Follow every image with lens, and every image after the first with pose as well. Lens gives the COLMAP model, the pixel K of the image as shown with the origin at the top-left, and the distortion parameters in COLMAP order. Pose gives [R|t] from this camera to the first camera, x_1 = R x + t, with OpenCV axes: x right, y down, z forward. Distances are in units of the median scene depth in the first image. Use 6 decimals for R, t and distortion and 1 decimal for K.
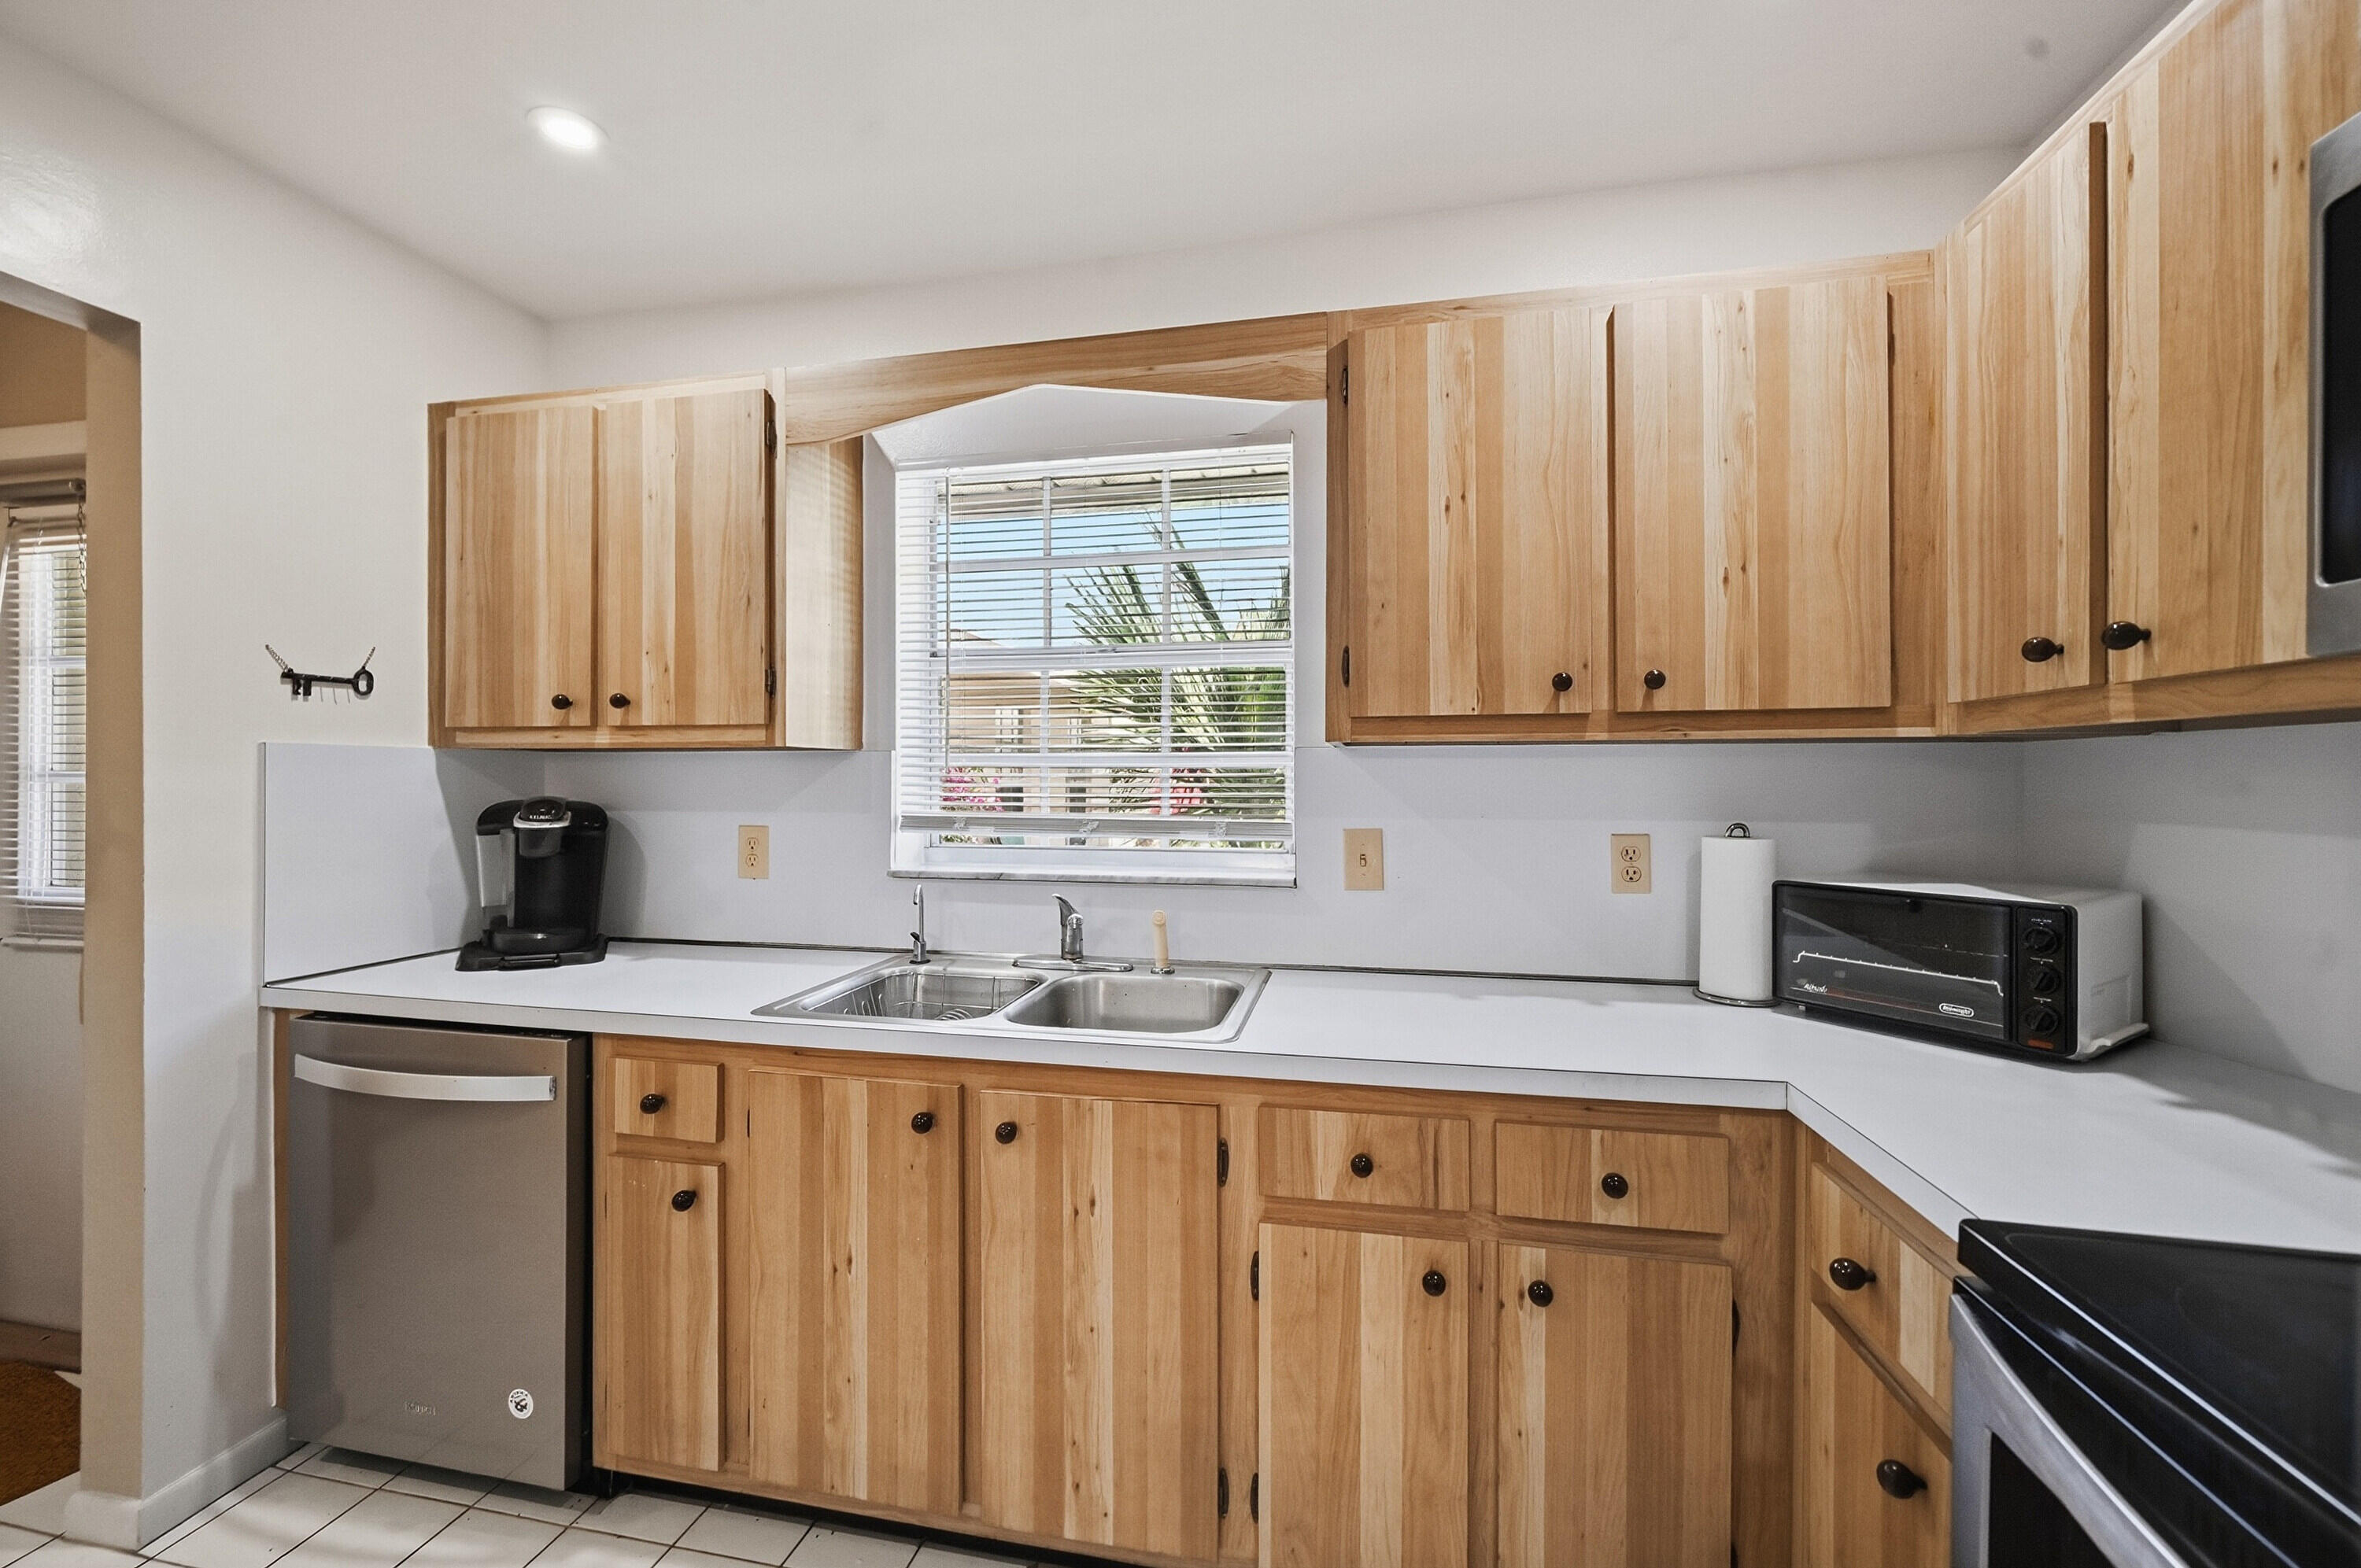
lens RADIAL K [[963.9, 0, 1172.0], [0, 963.9, 779.2], [0, 0, 1]] dist [0.000584, 0.000172]
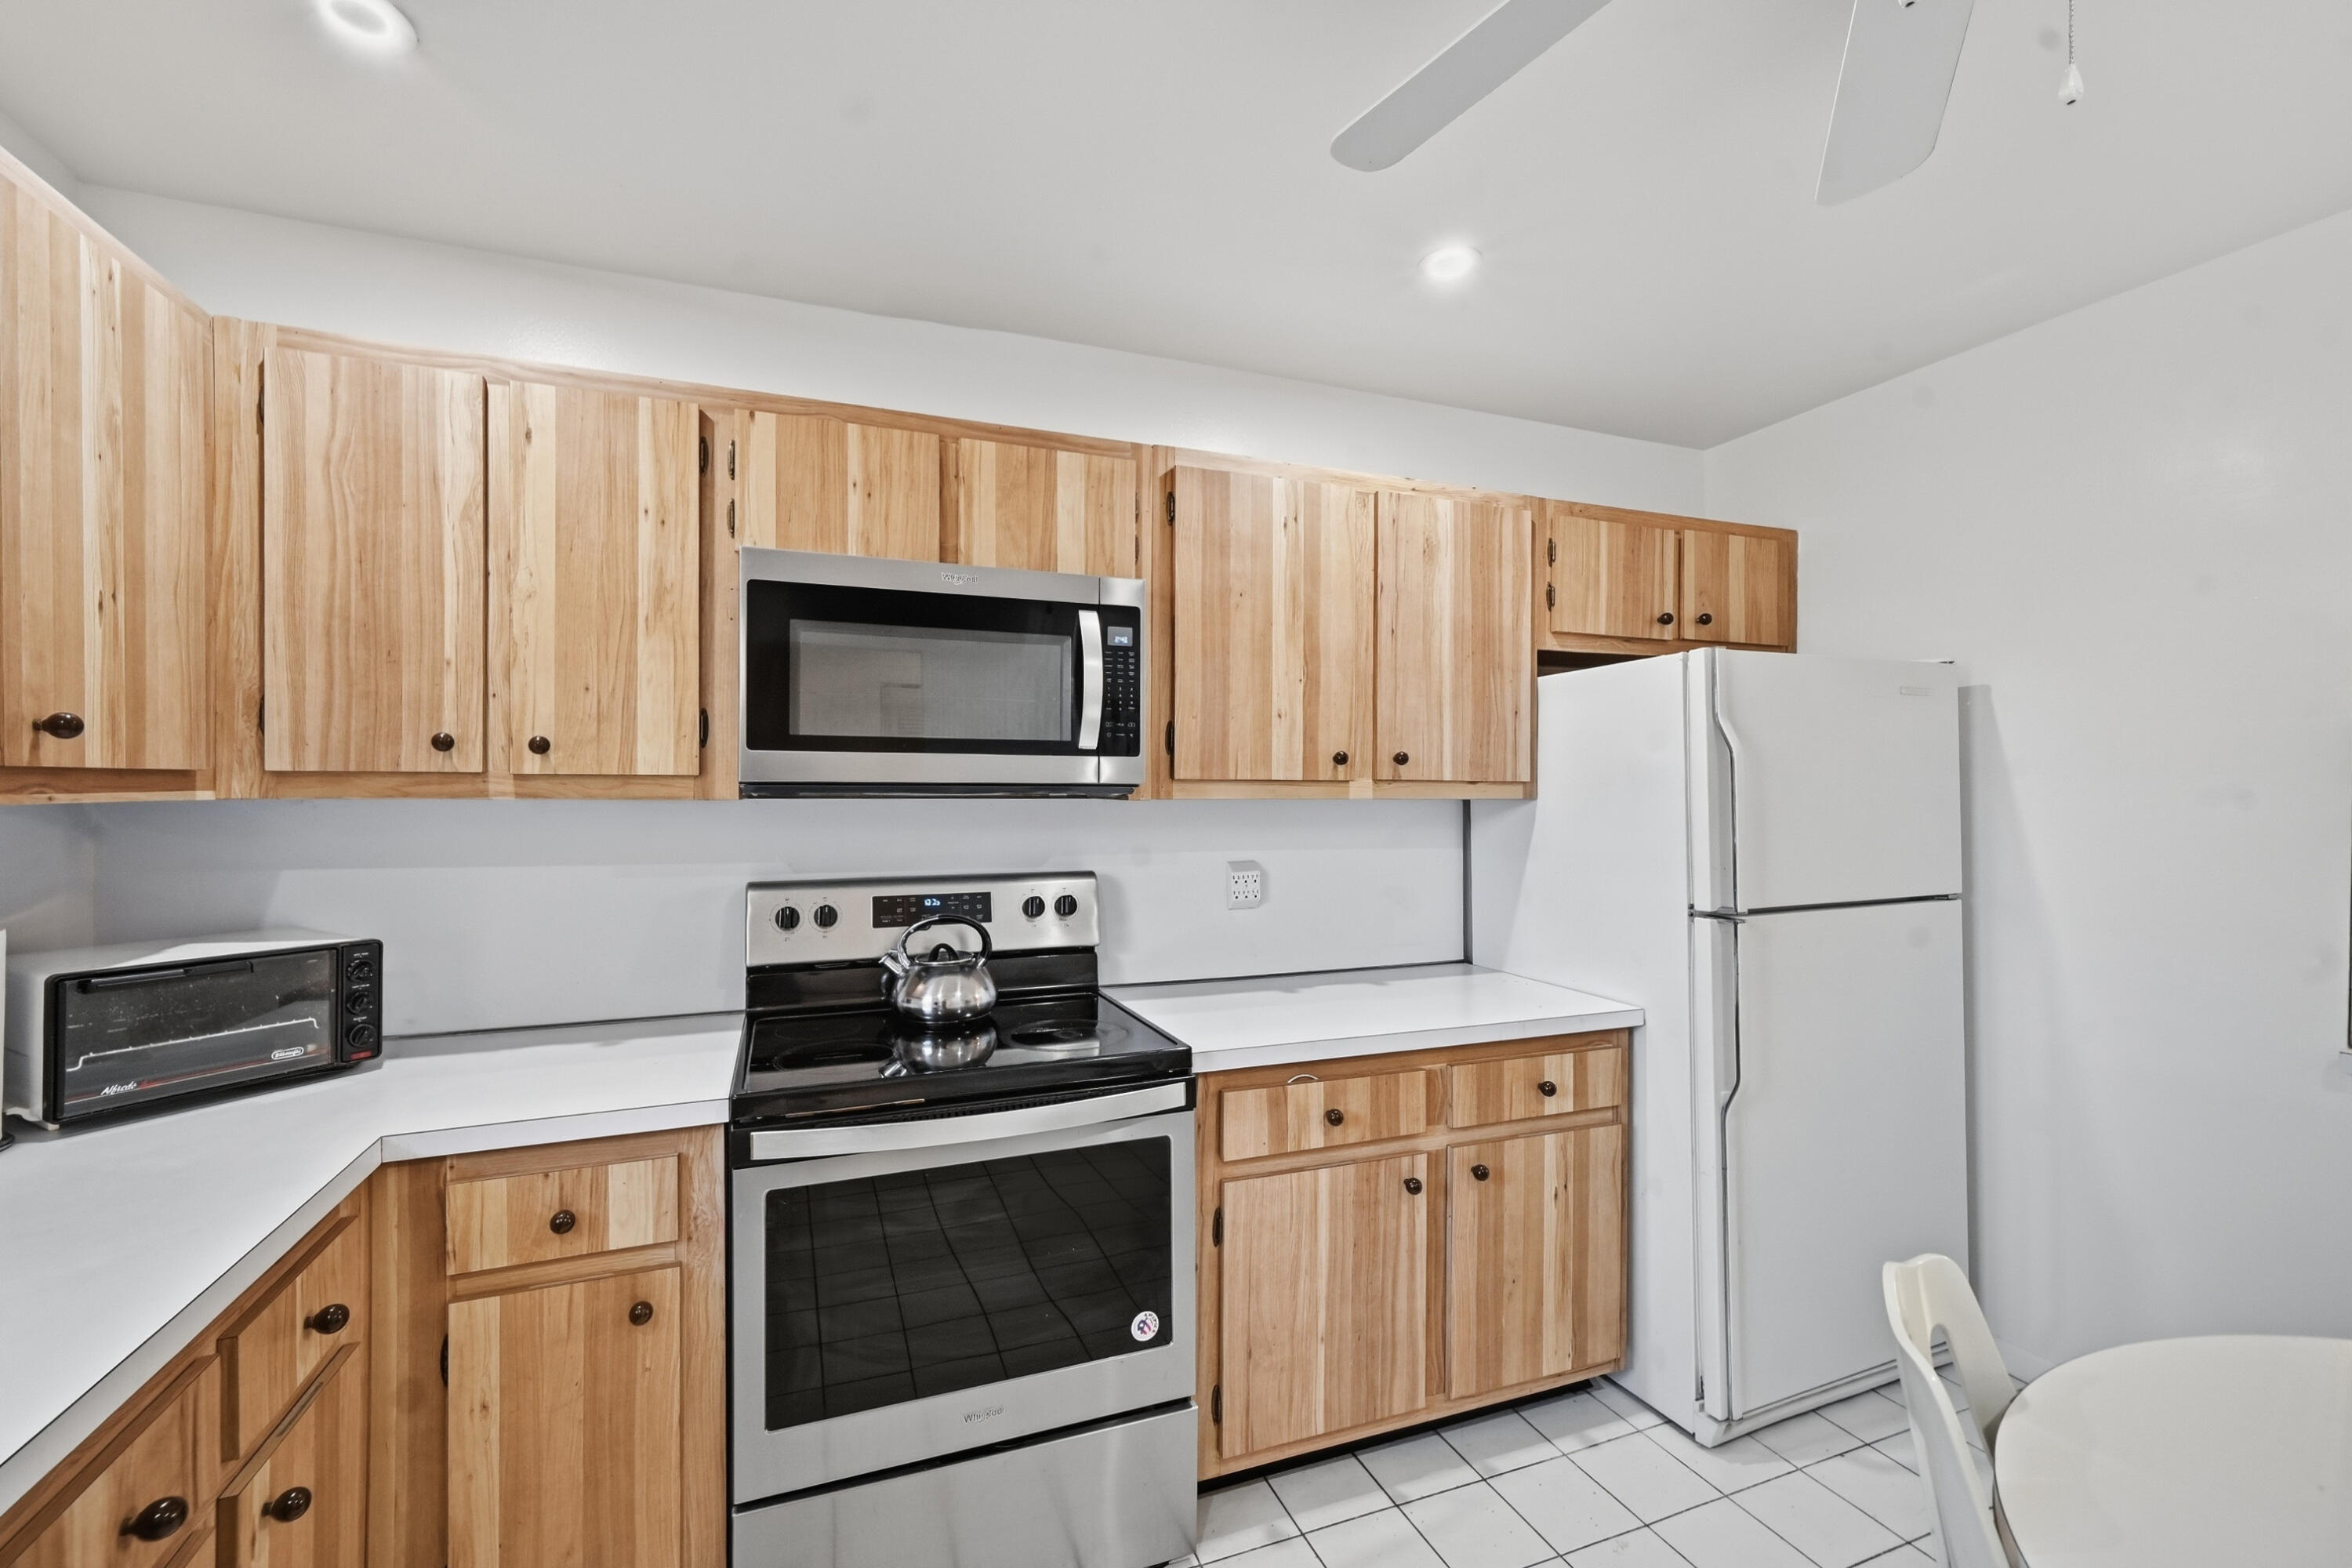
lens RADIAL K [[964.0, 0, 1152.9], [0, 964.0, 791.9], [0, 0, 1]] dist [0.003538, 0.000221]
pose [[-0.543310, -0.005448, 0.839514, -0.662466], [-0.004407, 0.999984, 0.003637, -0.067418], [-0.839520, -0.001724, -0.543325, 0.808301]]
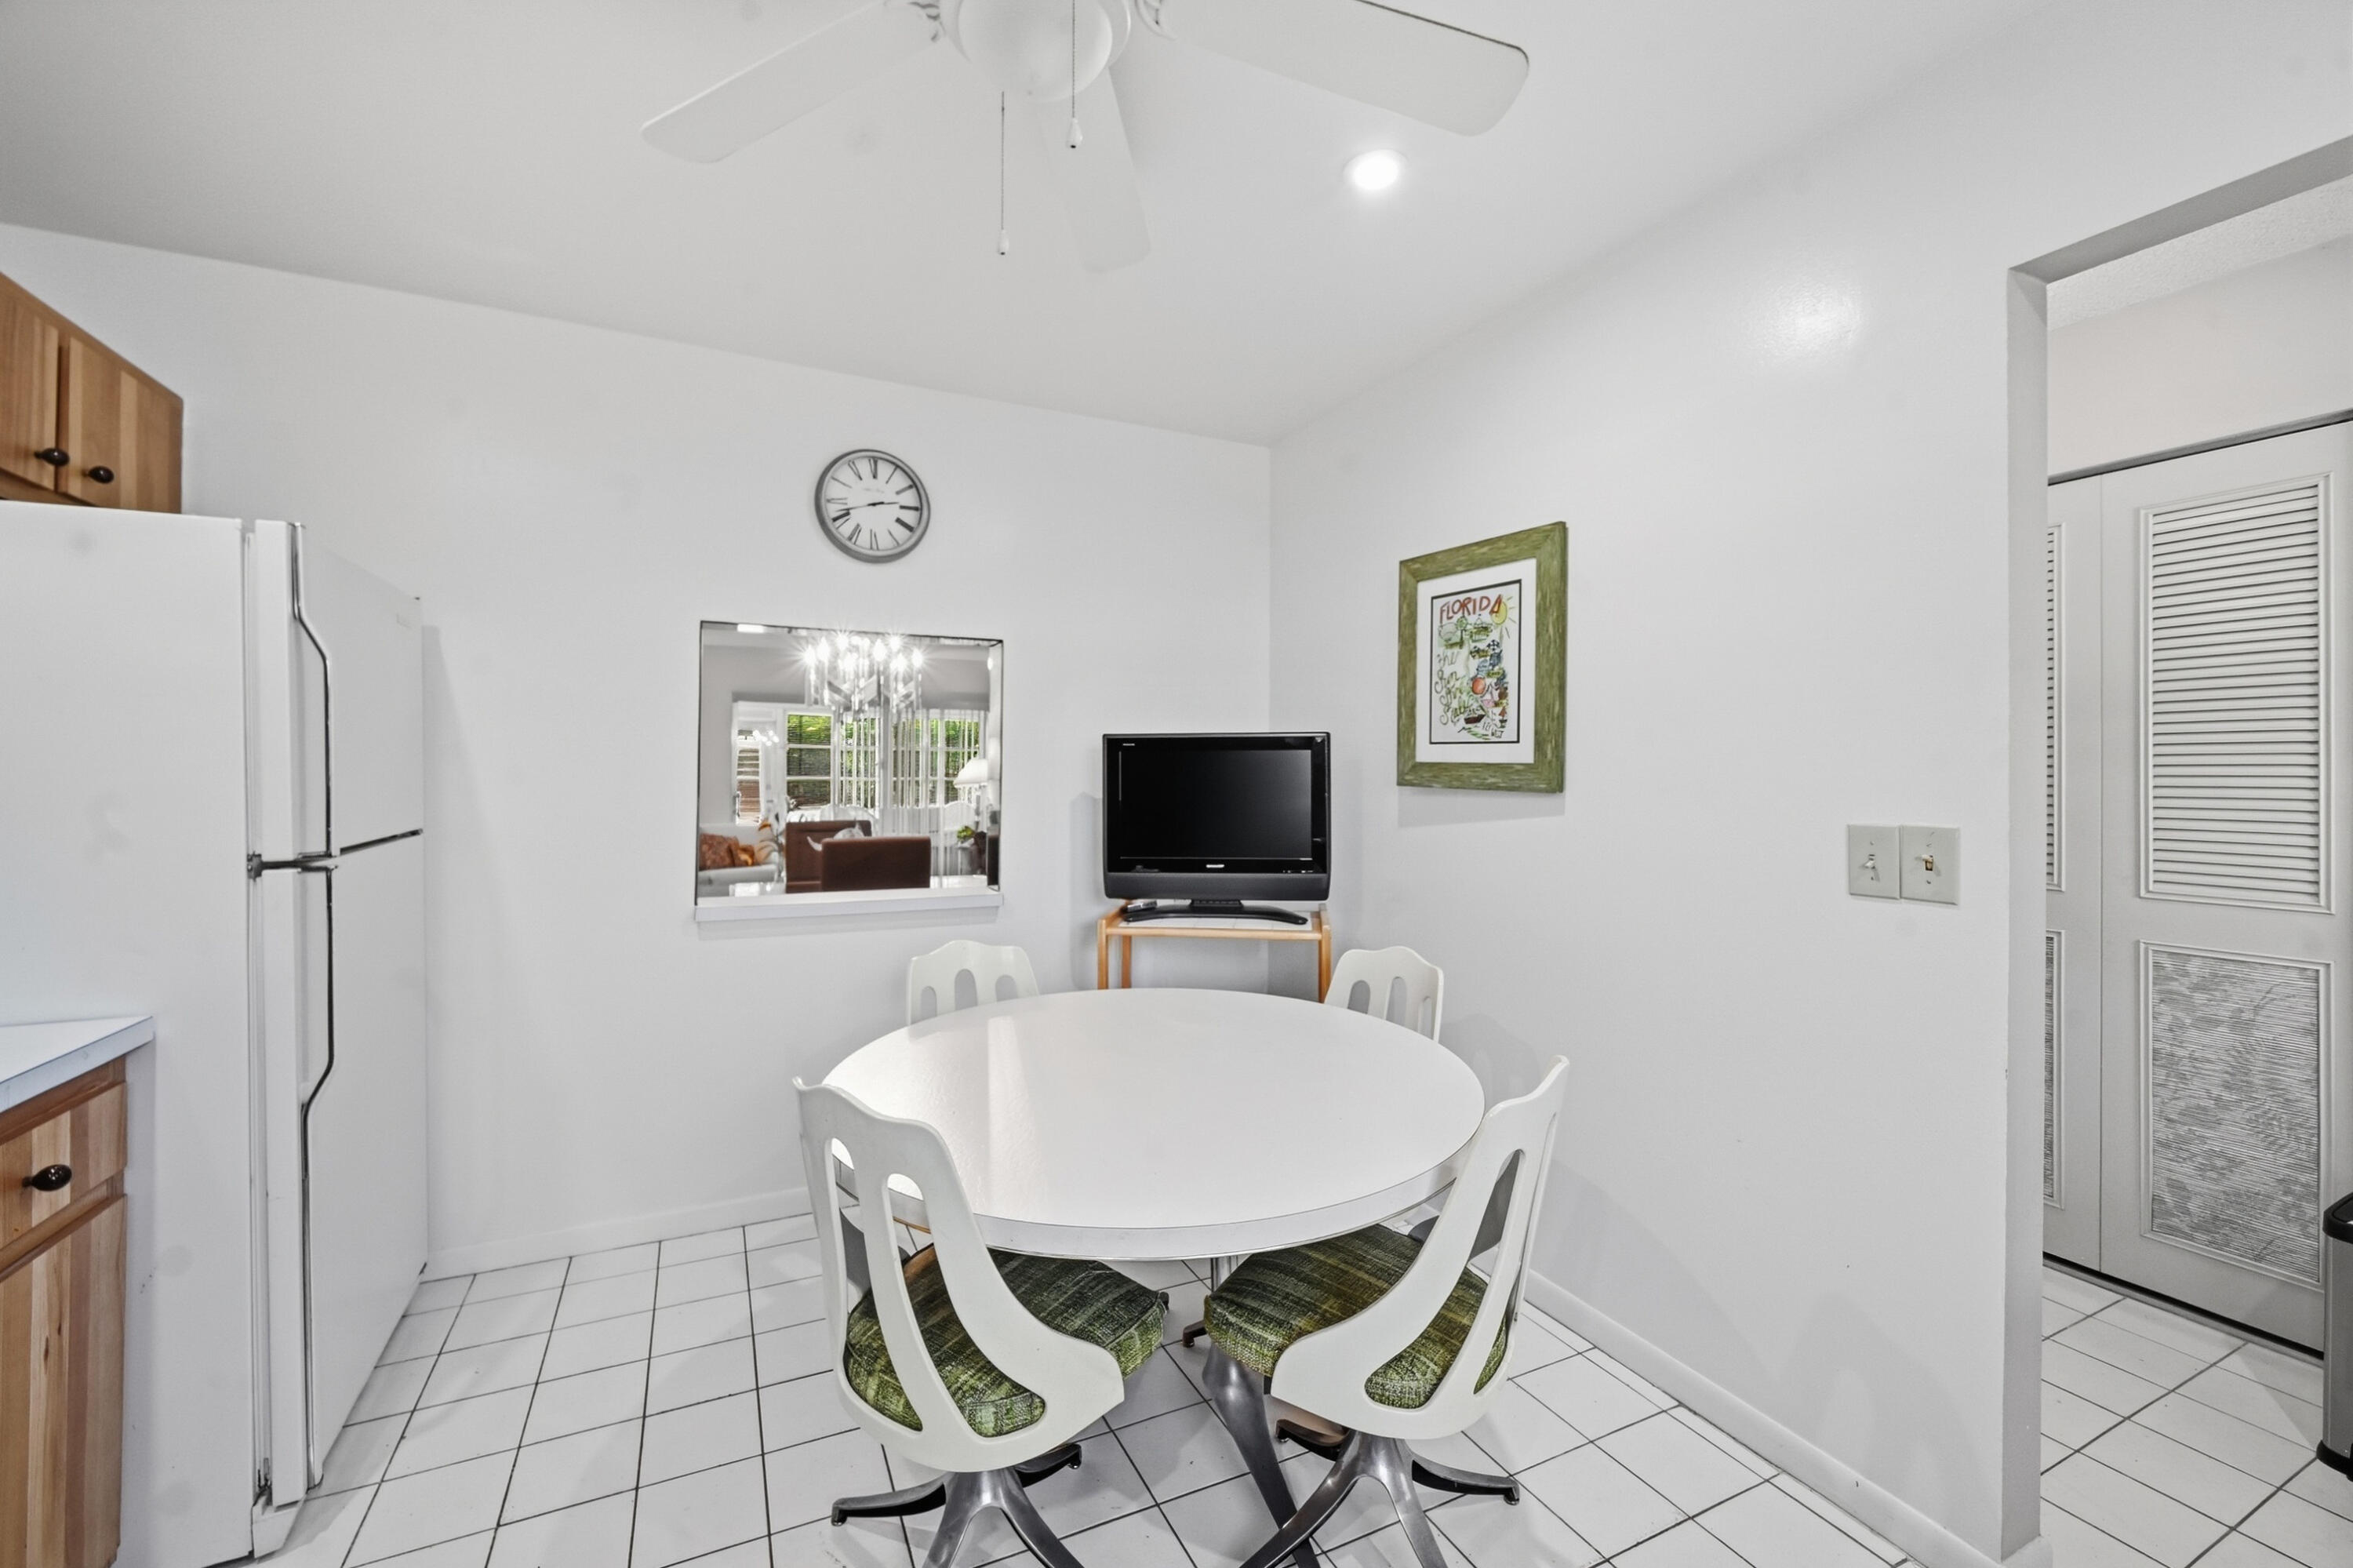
lens RADIAL K [[942.3, 0, 1169.7], [0, 942.3, 773.7], [0, 0, 1]] dist [-0.000506, -0.000081]
pose [[-0.791758, -0.007595, -0.610788, -0.030585], [-0.005723, 0.999971, -0.005015, 0.012640], [0.610808, -0.000475, -0.791779, 0.828570]]
